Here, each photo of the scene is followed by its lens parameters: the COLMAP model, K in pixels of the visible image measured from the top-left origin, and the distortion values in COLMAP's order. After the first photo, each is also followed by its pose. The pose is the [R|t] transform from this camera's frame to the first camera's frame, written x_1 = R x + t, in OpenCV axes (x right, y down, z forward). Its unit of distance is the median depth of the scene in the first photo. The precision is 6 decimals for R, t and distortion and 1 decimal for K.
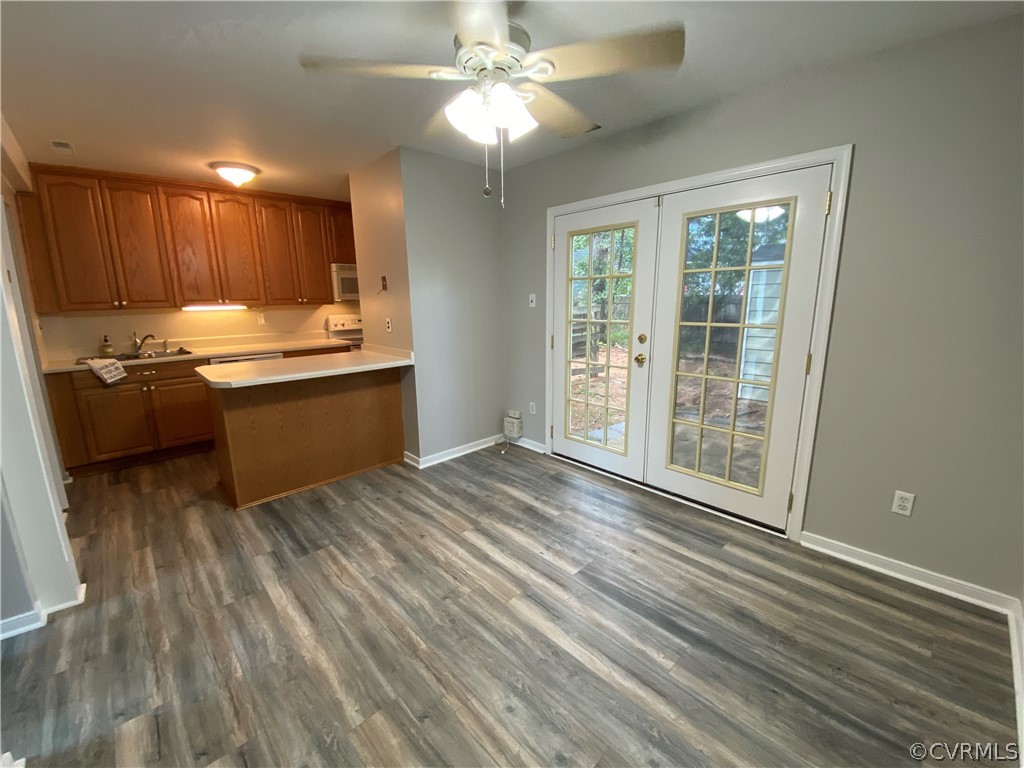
lens RADIAL K [[418.5, 0, 503.9], [0, 418.5, 376.6], [0, 0, 1]] dist [0.008767, -0.011502]
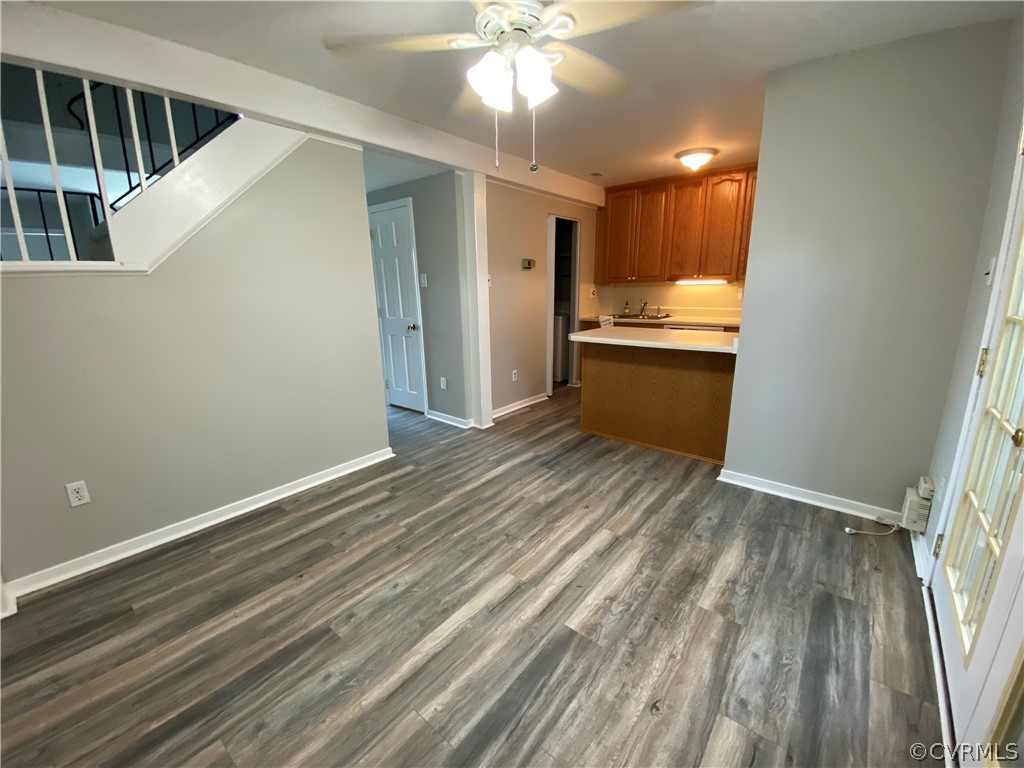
lens RADIAL K [[418.5, 0, 515.4], [0, 418.5, 375.8], [0, 0, 1]] dist [0.008767, -0.011502]
pose [[0.146227, 0.232333, -0.961581, 0.744780], [-0.180564, 0.961969, 0.204968, -0.115271], [0.972633, 0.143655, 0.182617, 0.645015]]
